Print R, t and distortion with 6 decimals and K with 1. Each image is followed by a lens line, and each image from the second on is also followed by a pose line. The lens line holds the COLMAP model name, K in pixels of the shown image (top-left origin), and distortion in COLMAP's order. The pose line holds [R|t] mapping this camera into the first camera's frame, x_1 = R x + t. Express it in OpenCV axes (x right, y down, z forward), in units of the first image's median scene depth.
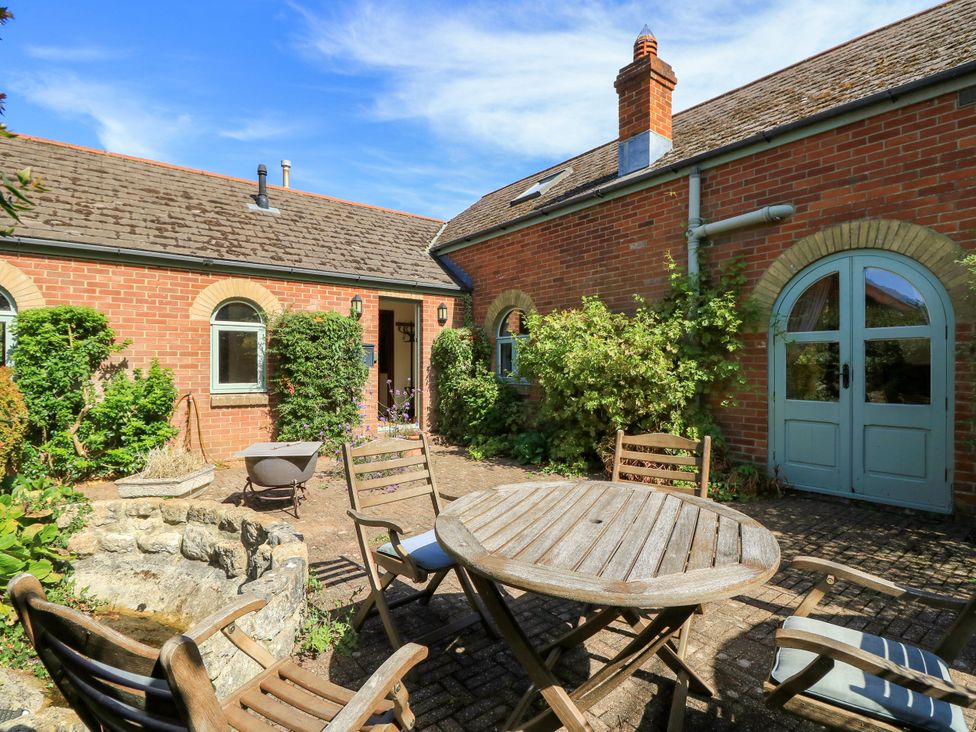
lens RADIAL K [[506.9, 0, 488.2], [0, 506.9, 366.3], [0, 0, 1]] dist [-0.012997, -0.001153]
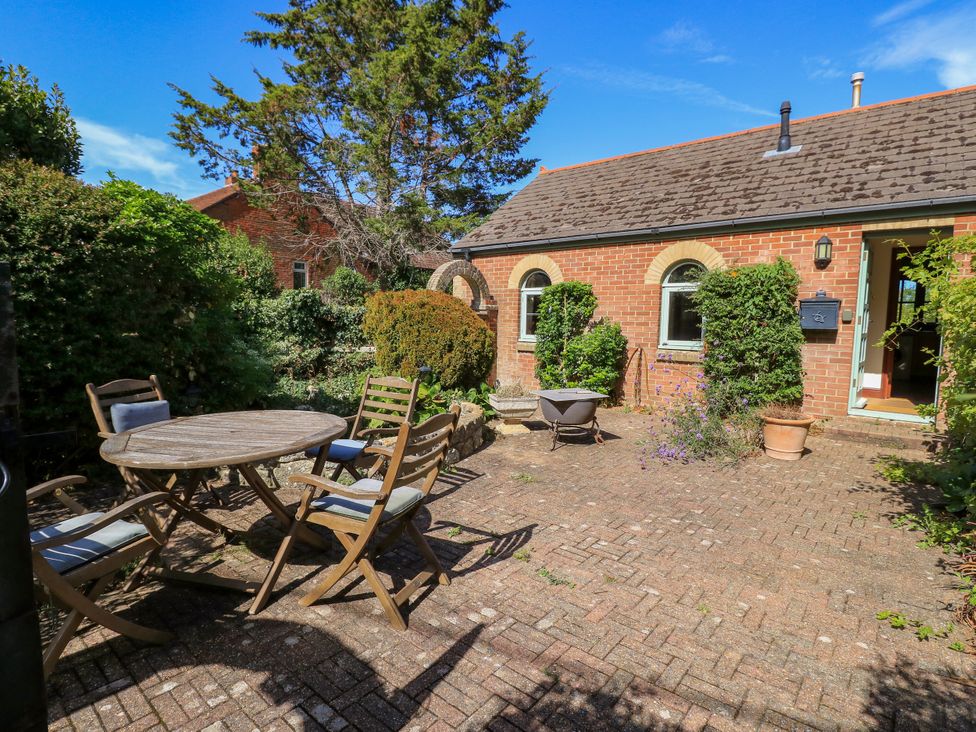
lens RADIAL K [[506.9, 0, 486.0], [0, 506.9, 366.3], [0, 0, 1]] dist [-0.012997, -0.001153]
pose [[0.205630, 0.094734, -0.974034, 0.497671], [-0.012608, 0.995477, 0.094158, -0.008422], [0.978548, -0.007081, 0.205895, 0.395258]]
